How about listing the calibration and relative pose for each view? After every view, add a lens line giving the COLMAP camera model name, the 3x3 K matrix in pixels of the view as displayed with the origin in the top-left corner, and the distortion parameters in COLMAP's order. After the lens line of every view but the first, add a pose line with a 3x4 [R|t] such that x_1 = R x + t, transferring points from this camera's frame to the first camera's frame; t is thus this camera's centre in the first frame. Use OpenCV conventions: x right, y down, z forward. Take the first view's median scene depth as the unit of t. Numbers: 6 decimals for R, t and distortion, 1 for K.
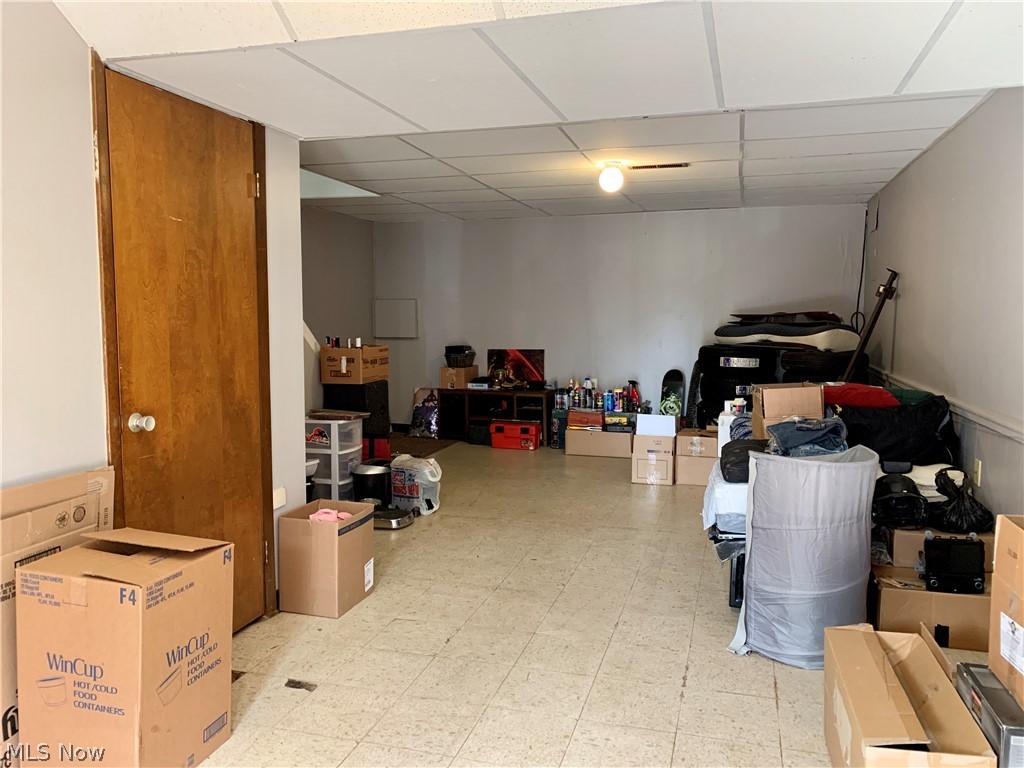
lens RADIAL K [[775.1, 0, 510.5], [0, 775.1, 380.8], [0, 0, 1]] dist [0.029584, -0.037111]
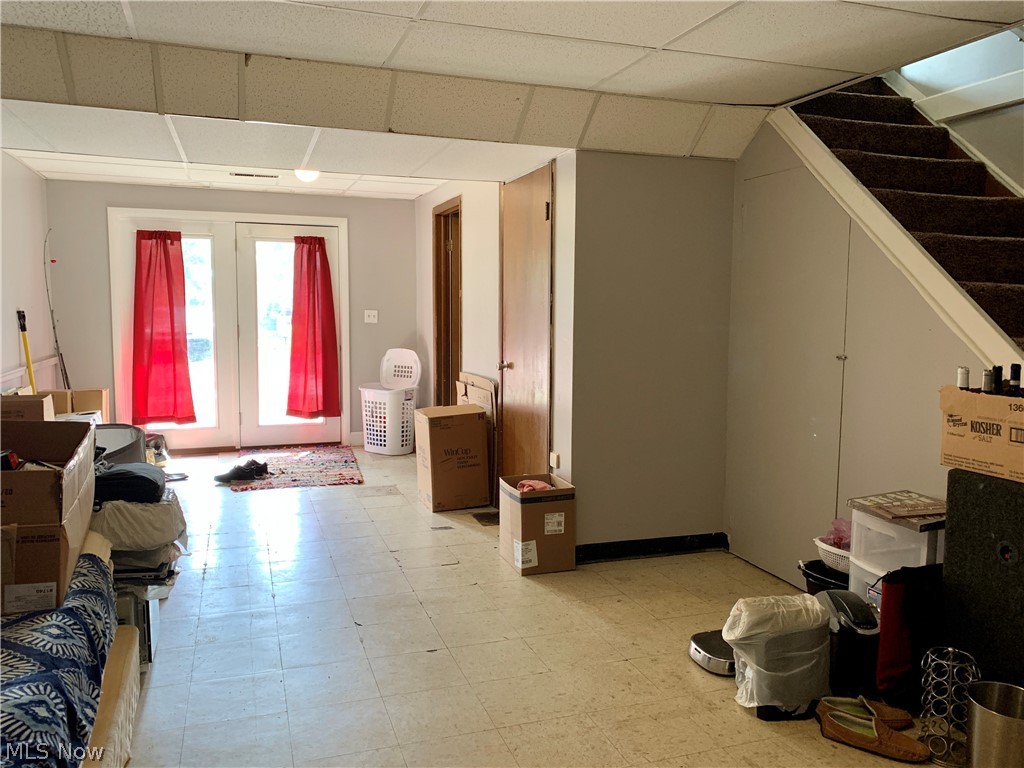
lens RADIAL K [[775.1, 0, 510.5], [0, 775.1, 380.8], [0, 0, 1]] dist [0.029584, -0.037111]
pose [[-0.813534, 0.045863, -0.579705, 0.335882], [-0.063063, 0.984048, 0.166353, -0.125067], [0.578087, 0.171892, -0.797664, 1.398892]]
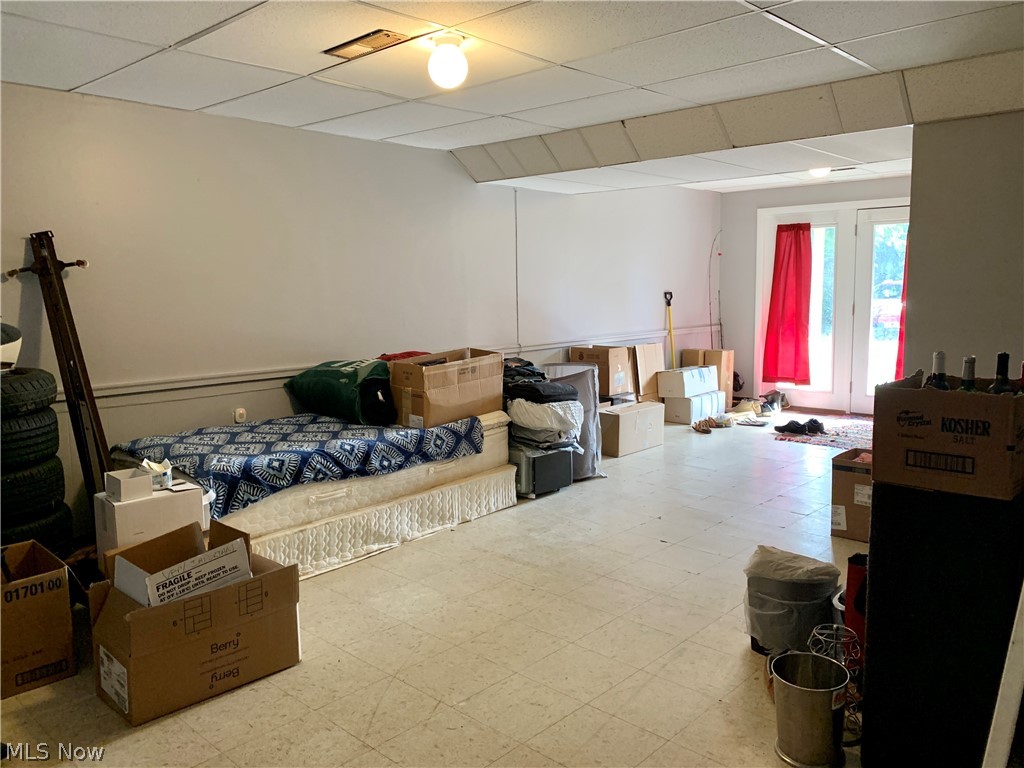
lens RADIAL K [[775.1, 0, 510.5], [0, 775.1, 380.8], [0, 0, 1]] dist [0.029584, -0.037111]
pose [[-0.893354, -0.050967, 0.446454, -0.200460], [0.045990, 0.977959, 0.203669, -0.157183], [-0.446994, 0.202481, -0.871320, 1.689304]]
